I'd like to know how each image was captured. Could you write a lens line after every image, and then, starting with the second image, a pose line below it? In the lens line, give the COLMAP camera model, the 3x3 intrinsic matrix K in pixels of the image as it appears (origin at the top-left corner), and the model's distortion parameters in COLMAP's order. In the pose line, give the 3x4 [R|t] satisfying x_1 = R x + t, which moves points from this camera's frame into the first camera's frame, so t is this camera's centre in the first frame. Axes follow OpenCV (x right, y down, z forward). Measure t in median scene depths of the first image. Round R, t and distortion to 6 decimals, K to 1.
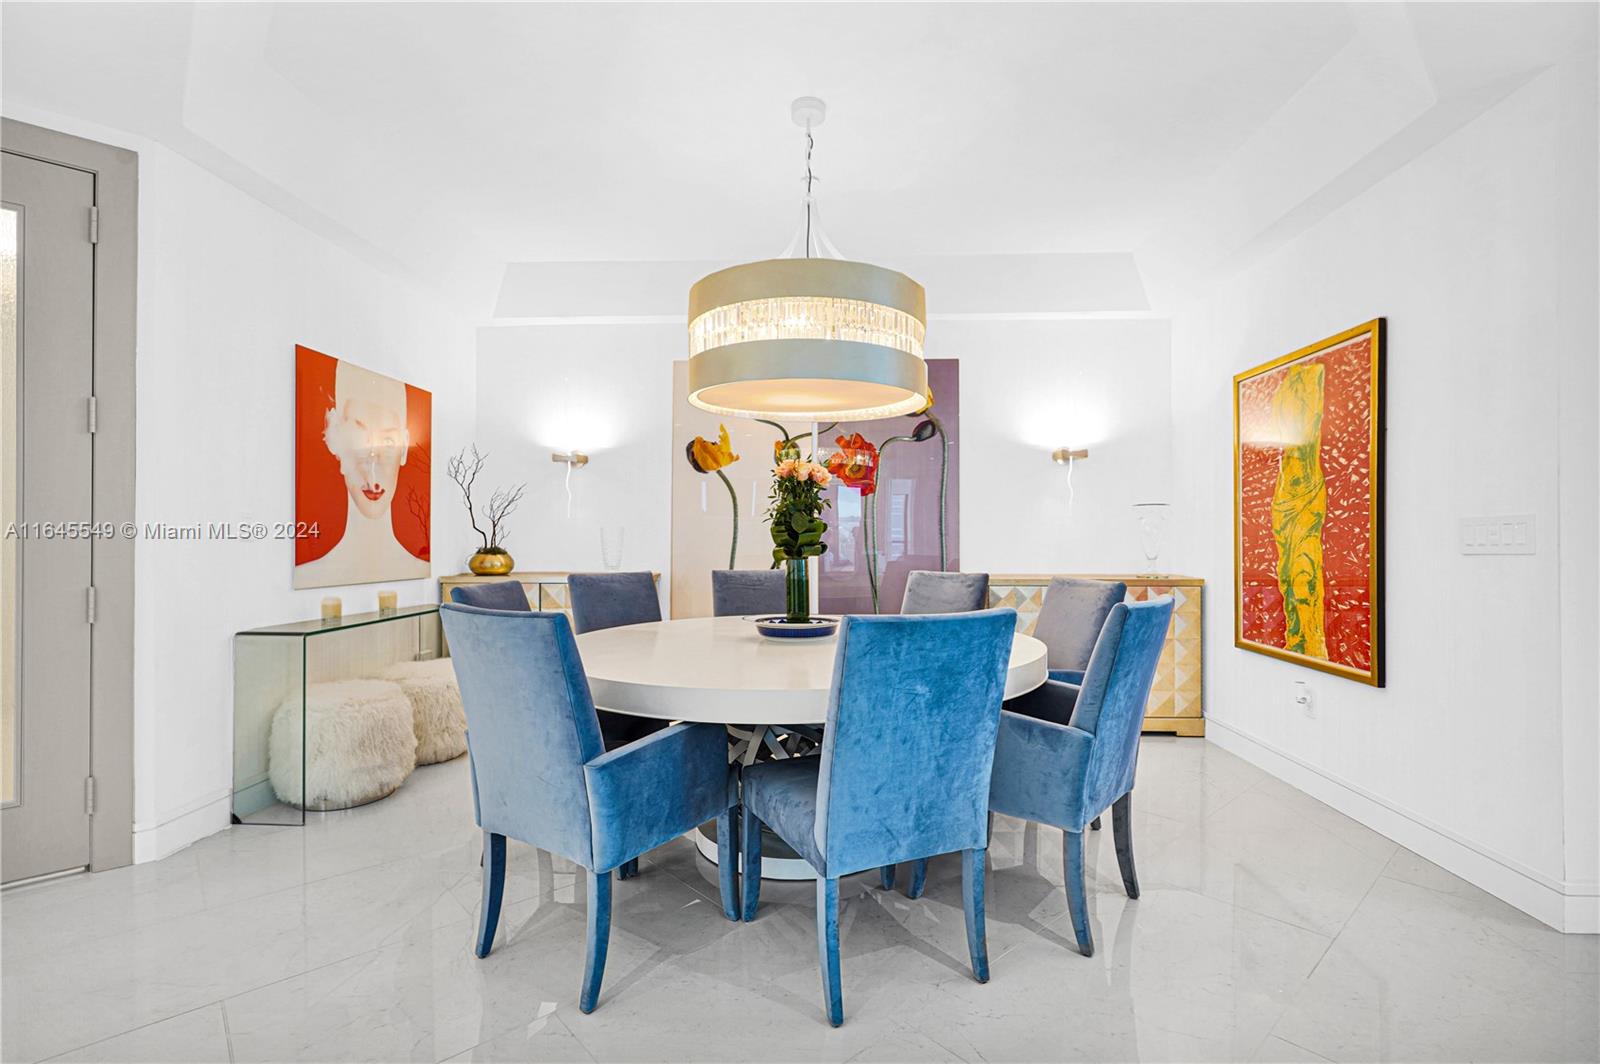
lens RADIAL K [[739.8, 0, 795.3], [0, 739.8, 538.1], [0, 0, 1]] dist [0.000039, -0.000078]
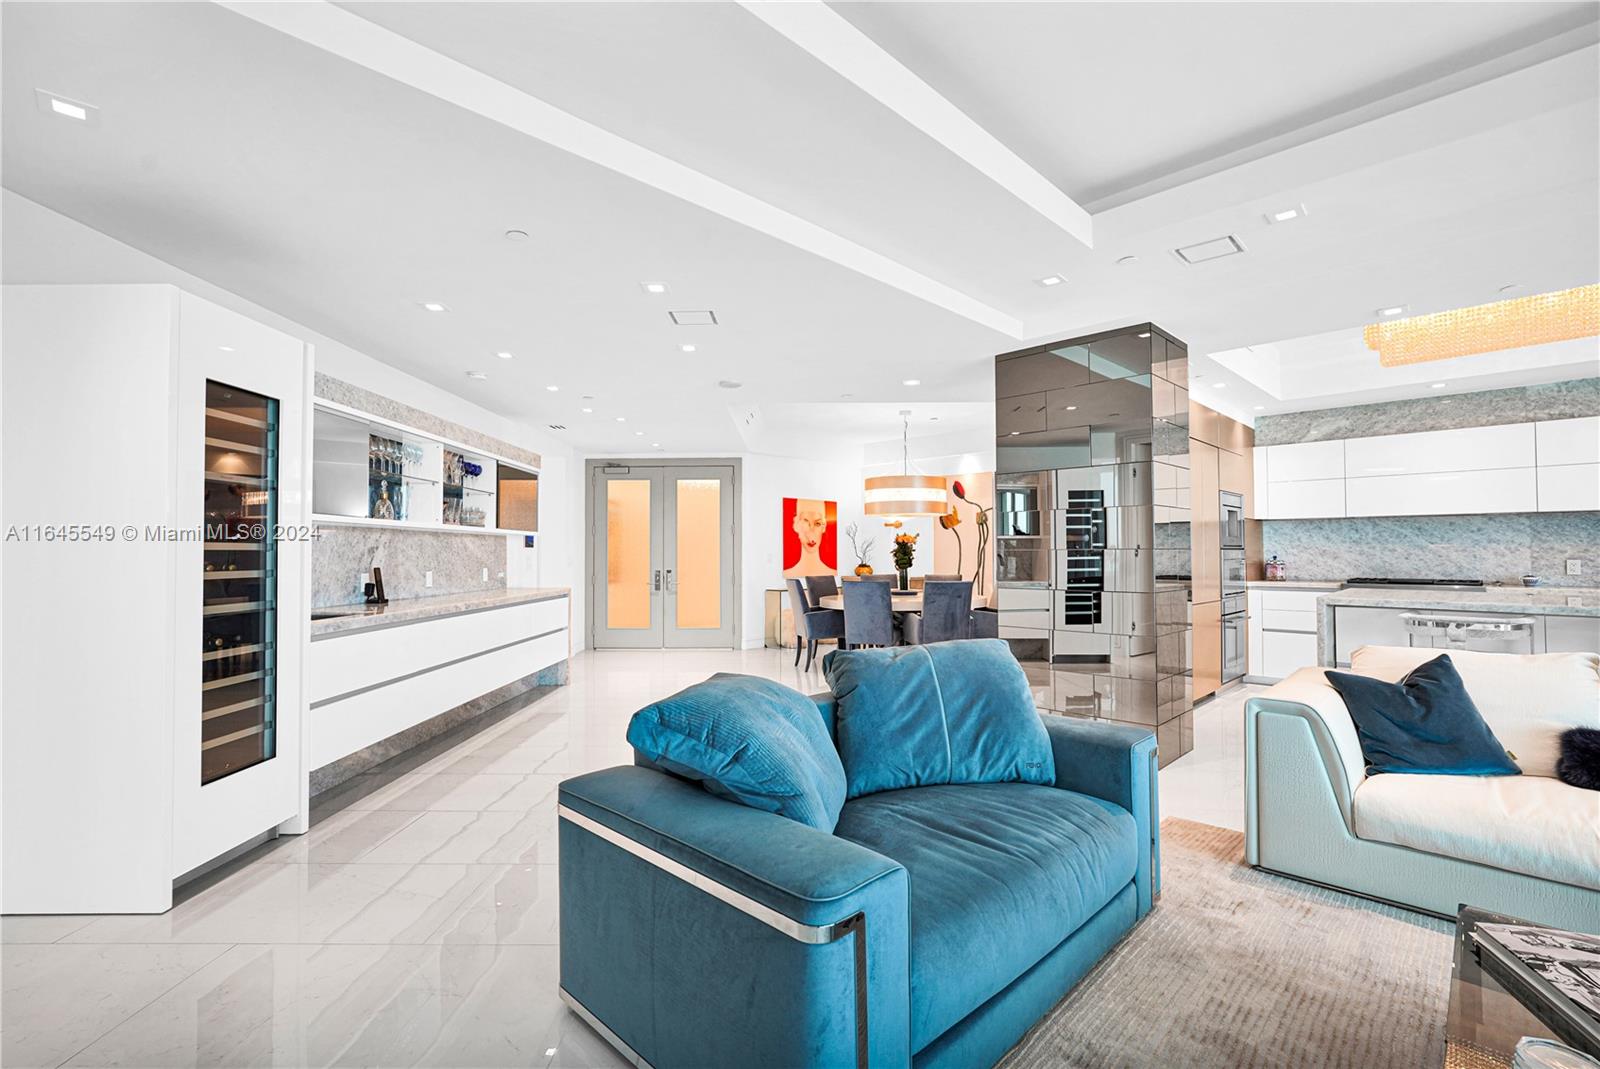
lens RADIAL K [[720.2, 0, 798.9], [0, 720.2, 538.0], [0, 0, 1]] dist [-0.012931, 0.007421]
pose [[0.745798, -0.020729, -0.665850, 1.233351], [0.005685, 0.999677, -0.024754, -0.019442], [0.666148, 0.014676, 0.745675, -1.071802]]
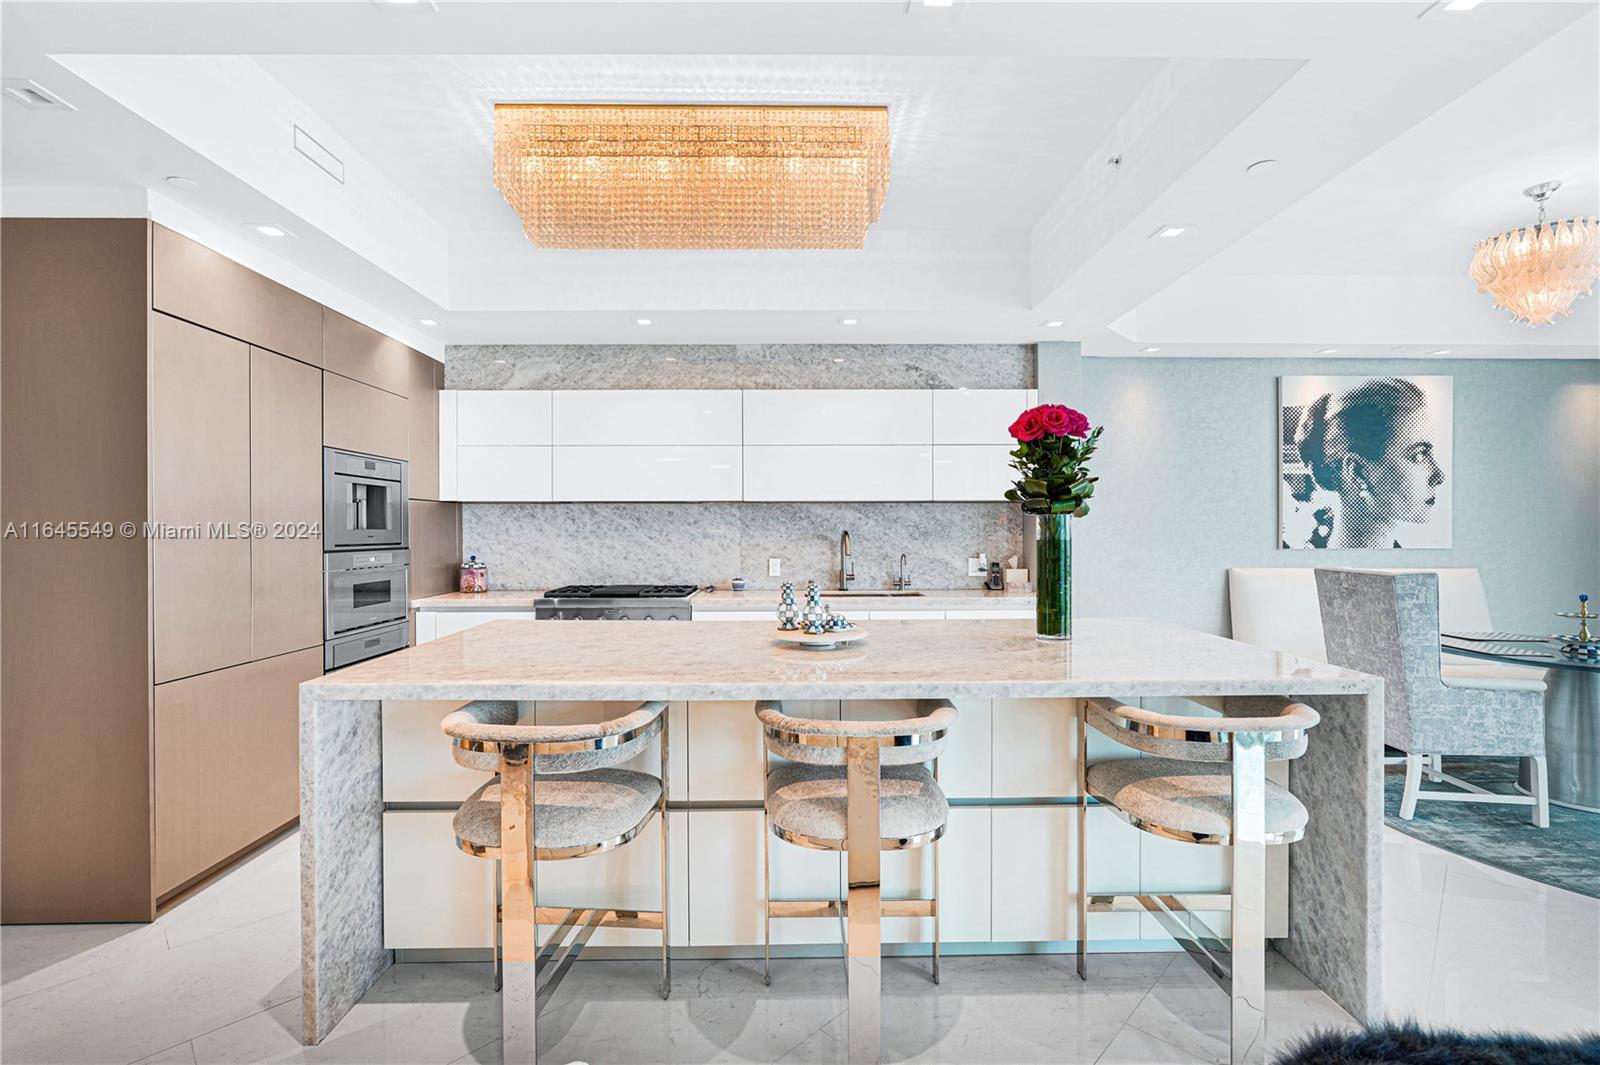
lens RADIAL K [[719.1, 0, 797.5], [0, 719.1, 533.8], [0, 0, 1]] dist [-0.016320, 0.008210]
pose [[0.997551, -0.007357, 0.069549, 1.400136], [0.007039, 0.999964, 0.004830, -0.053493], [-0.069582, -0.004328, 0.997567, -0.123899]]
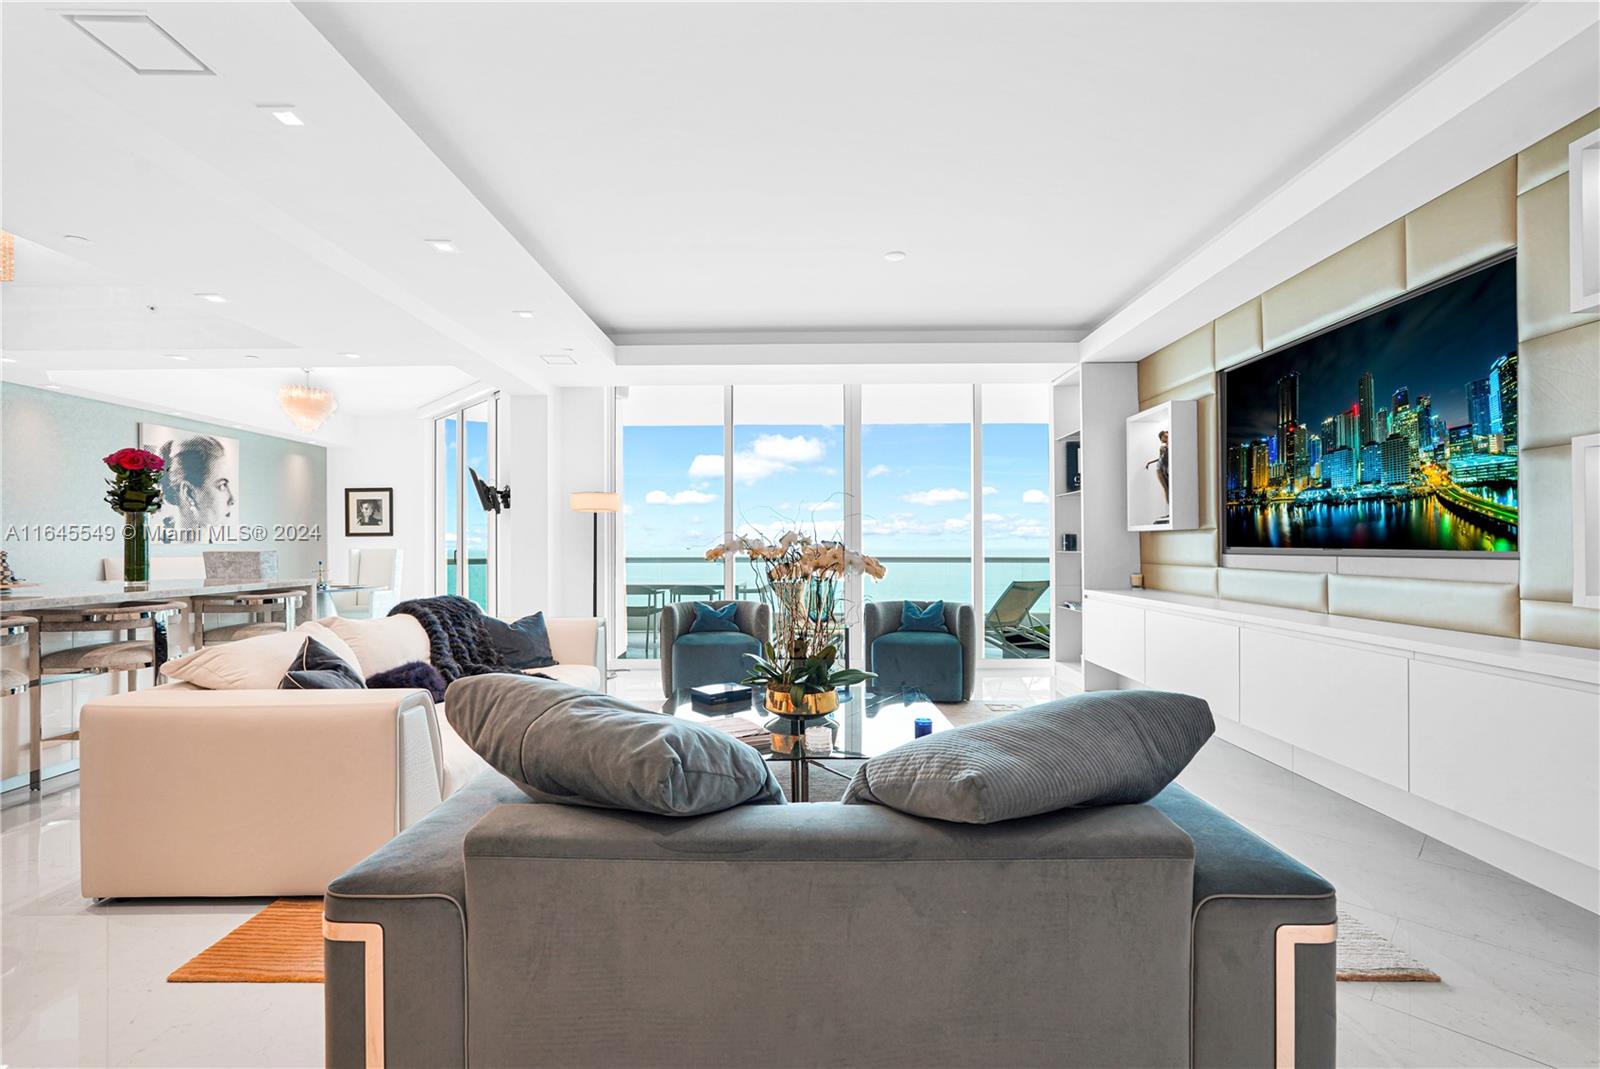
lens RADIAL K [[719.1, 0, 797.5], [0, 719.1, 535.8], [0, 0, 1]] dist [-0.016320, 0.008210]
pose [[-0.042923, 0.007202, 0.999052, 0.410118], [0.005063, 0.999963, -0.006991, -0.011370], [-0.999066, 0.004758, -0.042958, -0.521546]]
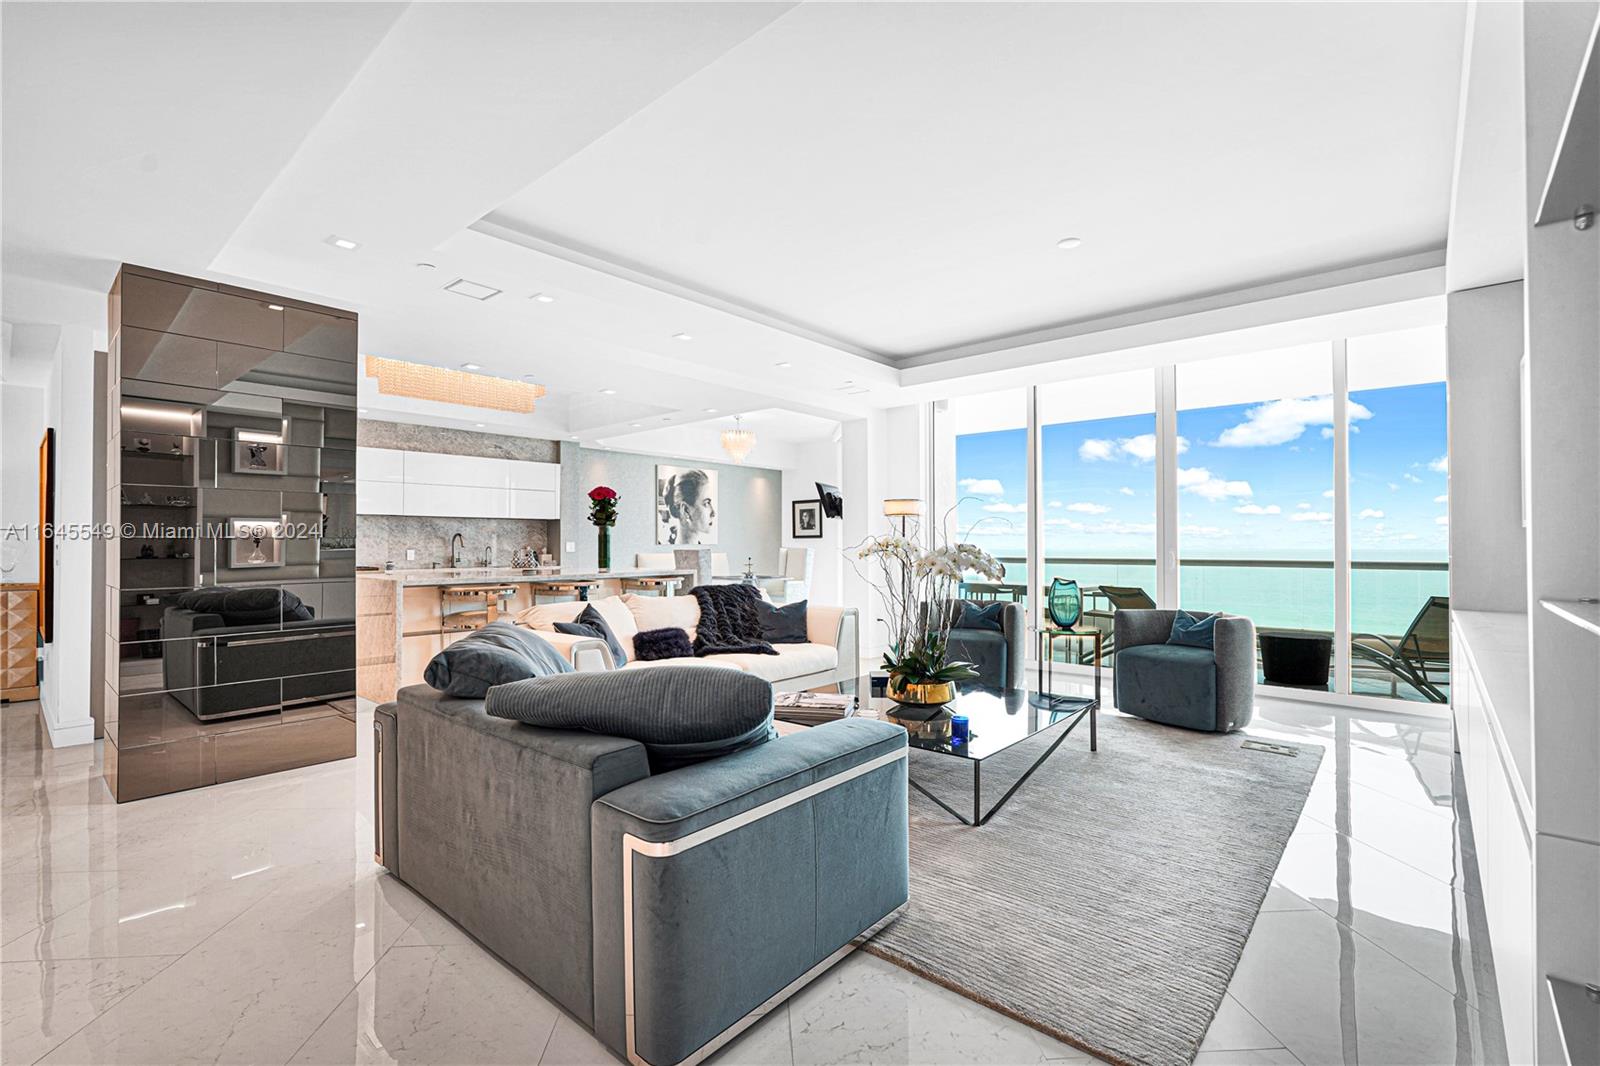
lens RADIAL K [[719.1, 0, 797.5], [0, 719.1, 534.3], [0, 0, 1]] dist [-0.016320, 0.008210]
pose [[0.618515, 0.004985, 0.785757, 0.443947], [0.007159, 0.999903, -0.011979, -0.014108], [-0.785741, 0.013034, 0.618419, -1.112655]]
